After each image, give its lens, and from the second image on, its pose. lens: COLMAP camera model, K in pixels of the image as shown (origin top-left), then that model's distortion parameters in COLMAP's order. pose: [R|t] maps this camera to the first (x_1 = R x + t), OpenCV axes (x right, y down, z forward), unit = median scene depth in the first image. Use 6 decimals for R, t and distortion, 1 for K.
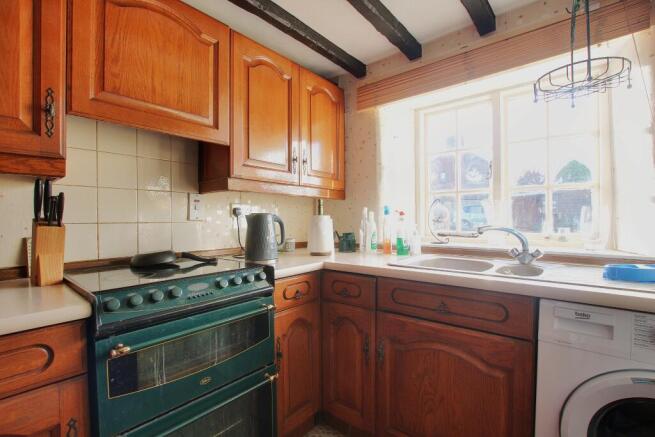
lens RADIAL K [[302.4, 0, 330.3], [0, 302.4, 220.0], [0, 0, 1]] dist [-0.036708, 0.000356]
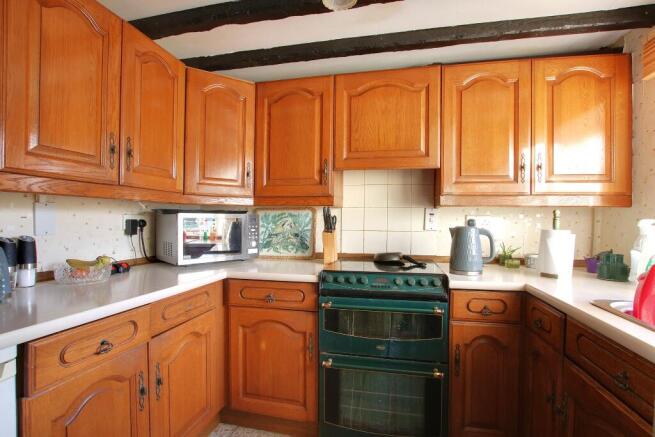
lens RADIAL K [[302.4, 0, 330.3], [0, 302.4, 220.0], [0, 0, 1]] dist [-0.036708, 0.000356]
pose [[0.455085, 0.009444, -0.890398, 0.537677], [-0.014121, 0.999895, 0.003388, -0.046810], [0.890336, 0.011031, 0.455170, 0.098835]]
